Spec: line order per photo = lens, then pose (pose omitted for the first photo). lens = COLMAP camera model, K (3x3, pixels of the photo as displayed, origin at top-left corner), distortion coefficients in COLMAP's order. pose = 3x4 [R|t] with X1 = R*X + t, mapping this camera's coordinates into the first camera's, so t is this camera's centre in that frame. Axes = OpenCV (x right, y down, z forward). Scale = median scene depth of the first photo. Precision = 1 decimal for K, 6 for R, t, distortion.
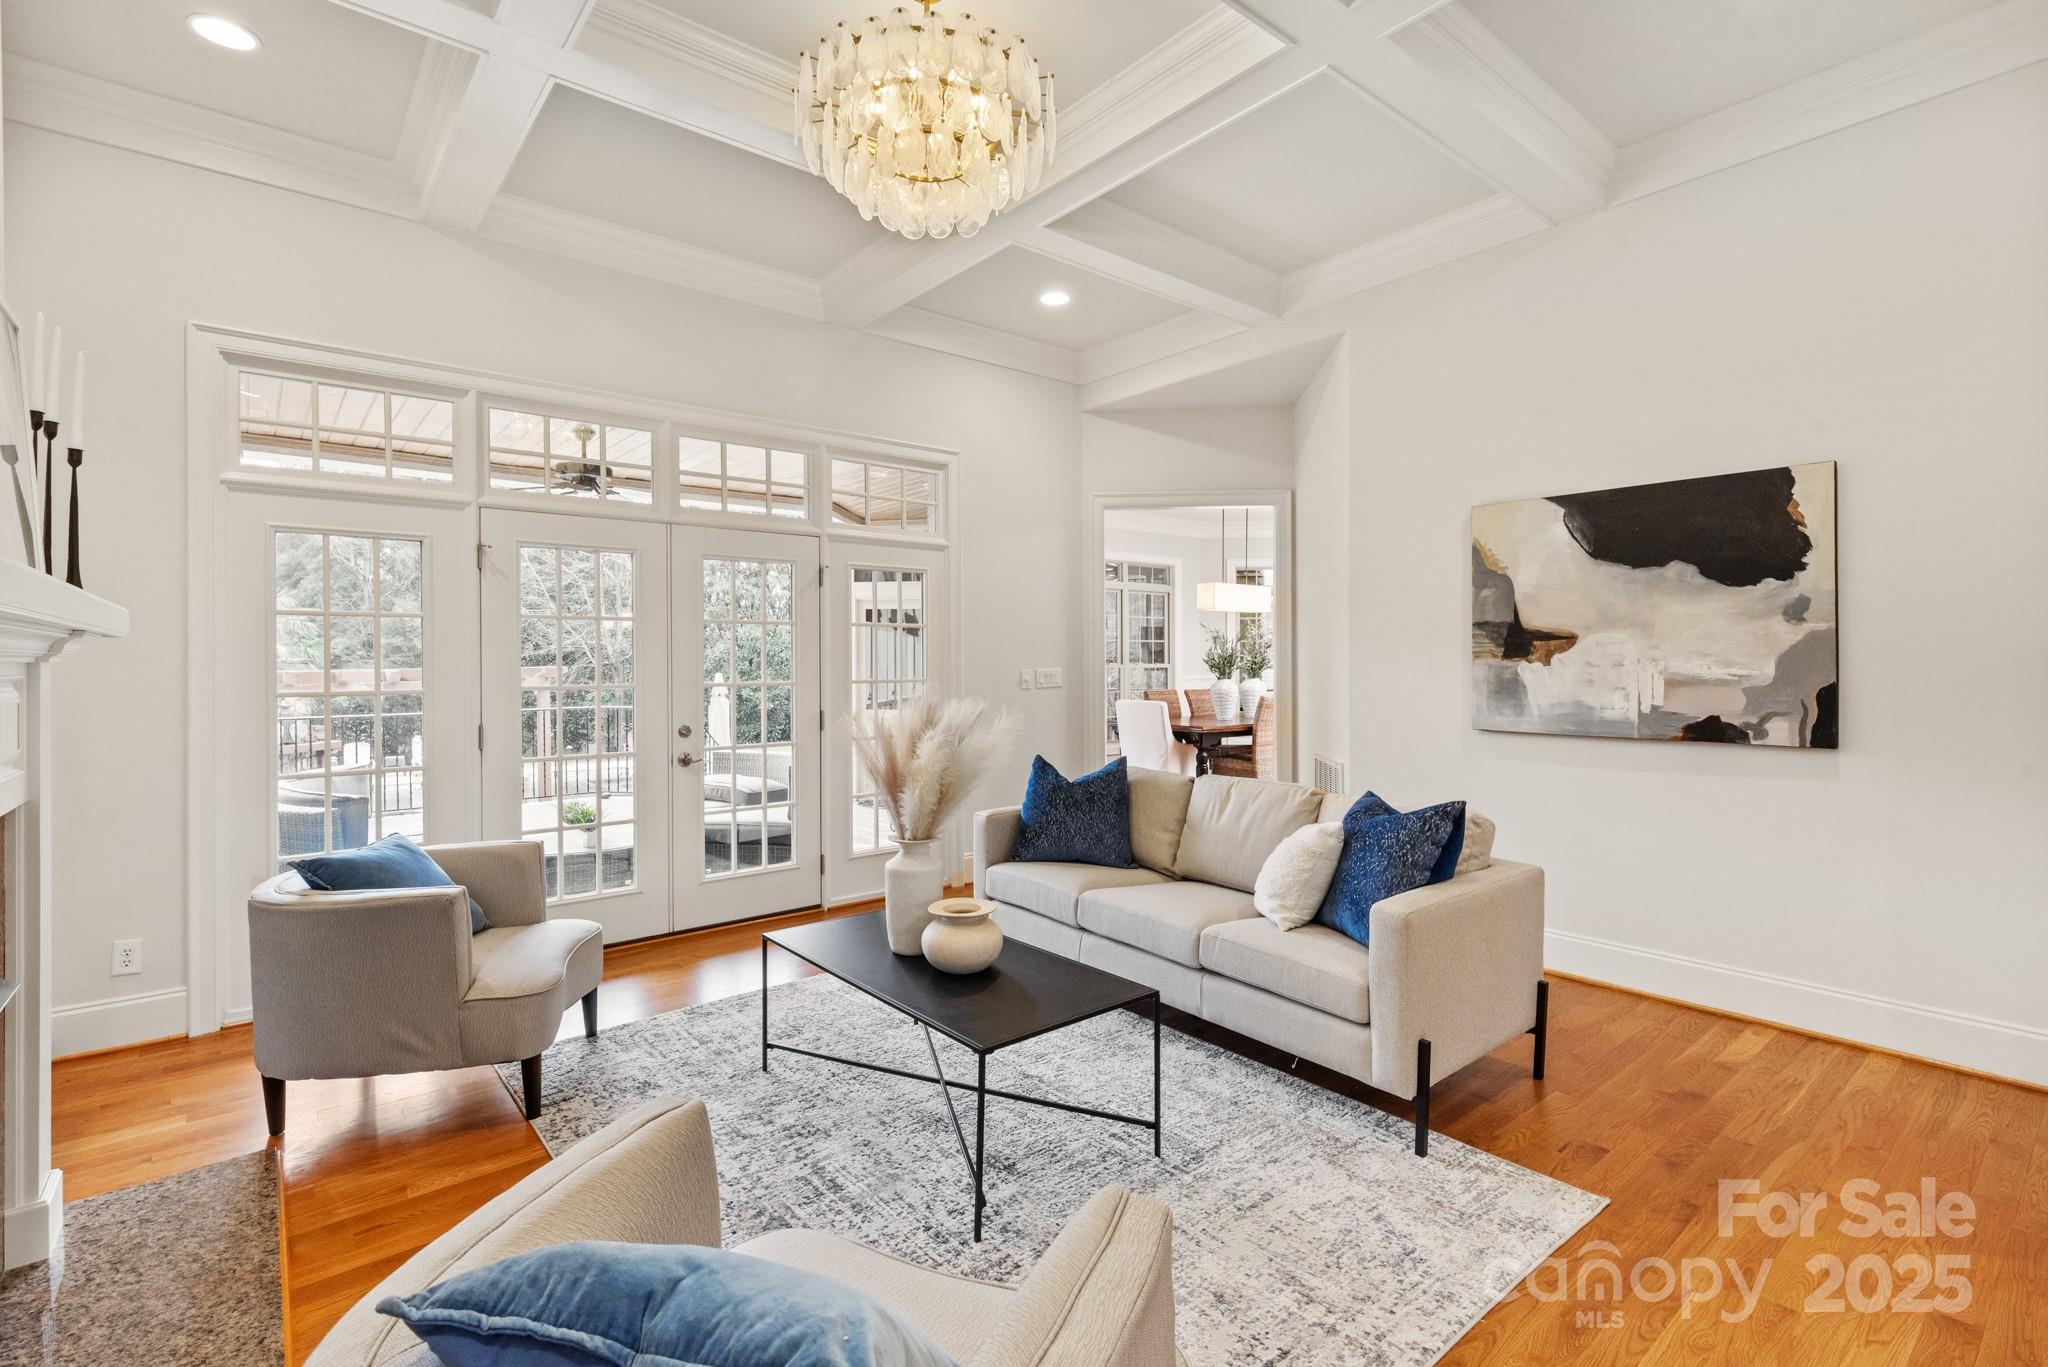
lens RADIAL K [[935.0, 0, 1024.0], [0, 935.0, 683.5], [0, 0, 1]] dist [0.000717, -0.000118]
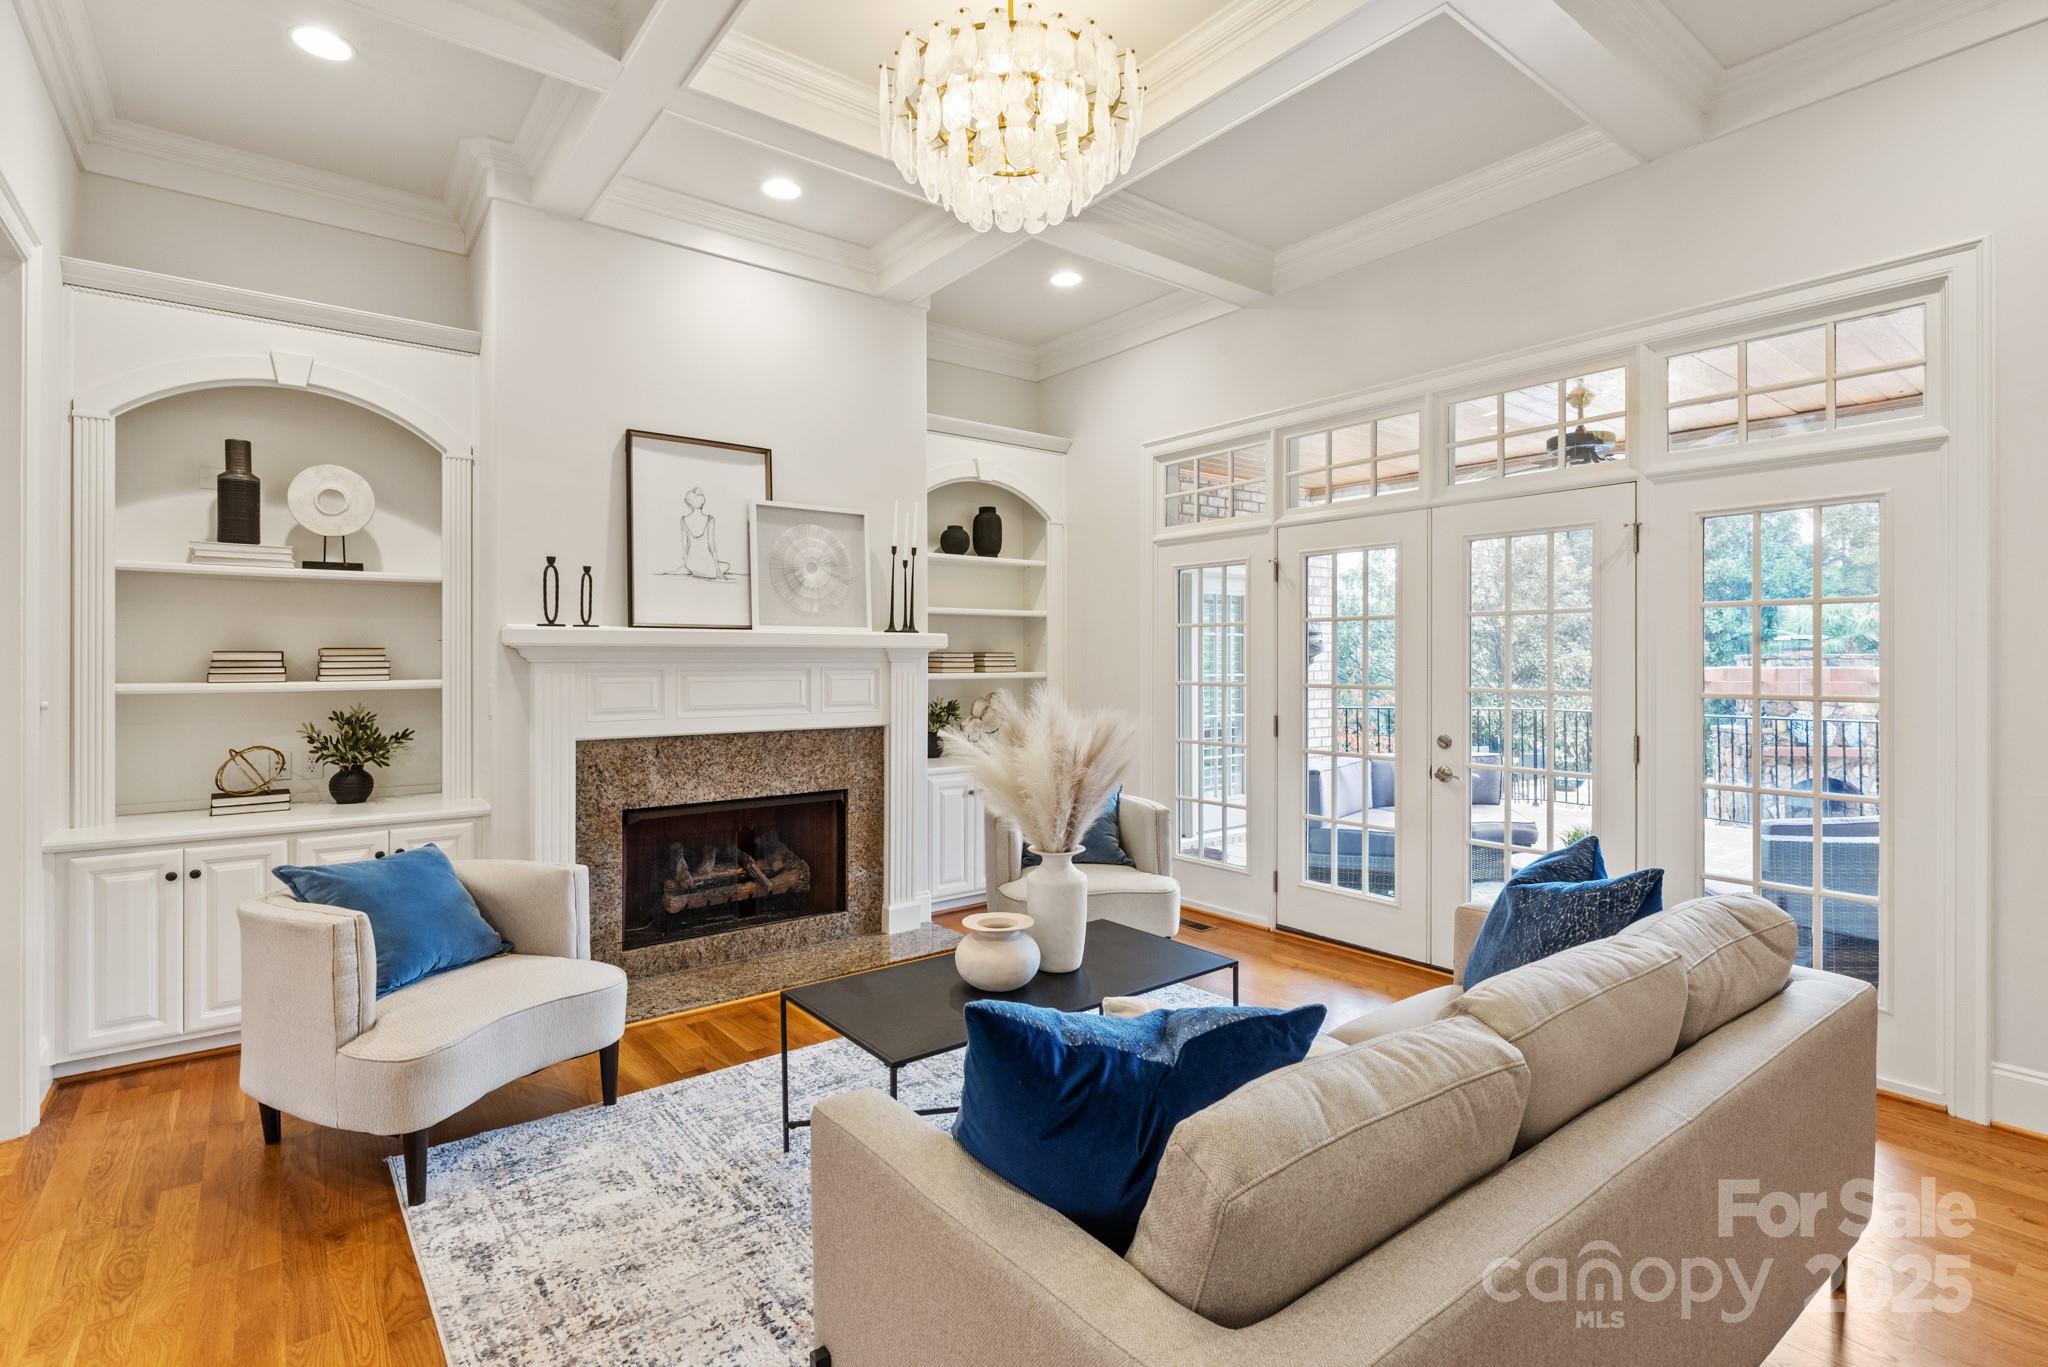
lens RADIAL K [[981.6, 0, 1027.9], [0, 981.6, 660.5], [0, 0, 1]] dist [-0.000831, -0.000051]
pose [[-0.030489, 0.008132, -0.999502, 0.567540], [-0.022465, 0.999709, 0.008819, -0.023704], [0.999283, 0.022723, -0.030297, 0.635948]]
